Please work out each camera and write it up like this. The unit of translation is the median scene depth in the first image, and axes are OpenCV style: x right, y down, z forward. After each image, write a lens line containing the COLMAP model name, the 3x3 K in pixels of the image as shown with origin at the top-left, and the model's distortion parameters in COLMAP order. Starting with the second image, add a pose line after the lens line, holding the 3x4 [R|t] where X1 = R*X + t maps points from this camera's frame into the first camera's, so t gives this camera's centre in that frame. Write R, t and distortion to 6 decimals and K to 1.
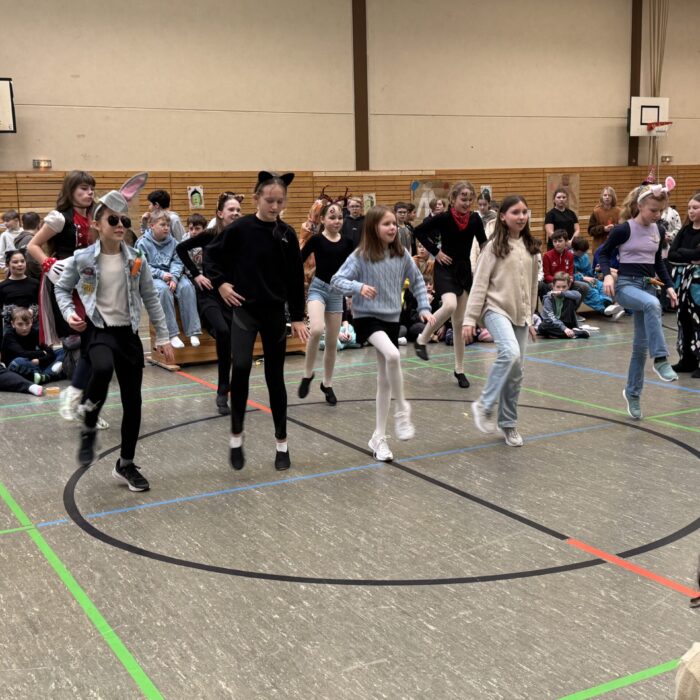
lens RADIAL K [[1051.8, 0, 350.0], [0, 1051.8, 350.0], [0, 0, 1]] dist [0.031011, -0.048968]
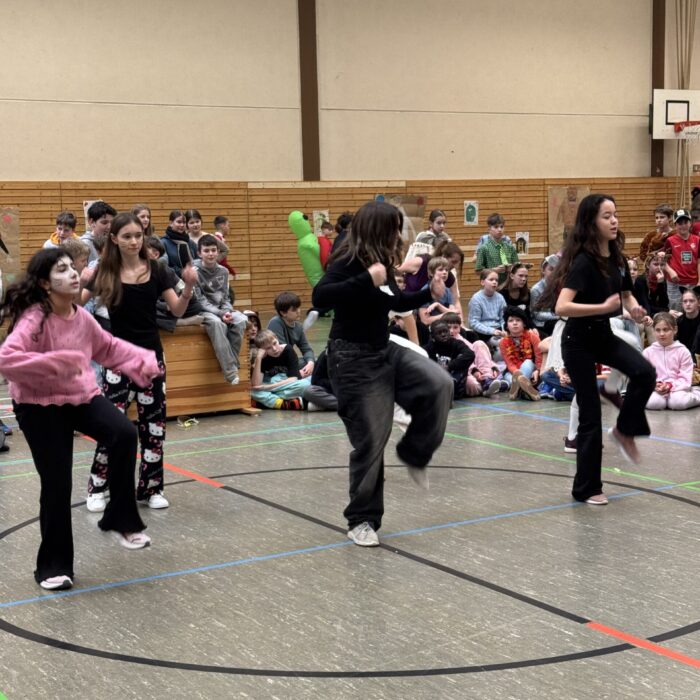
lens RADIAL K [[1429.3, 0, 350.0], [0, 1429.3, 350.0], [0, 0, 1]] dist [-0.037118, 0.293826]
pose [[0.998819, -0.002511, 0.048516, -0.031682], [0.005045, 0.998625, -0.052180, 0.022708], [-0.048318, 0.052363, 0.997459, -0.110238]]
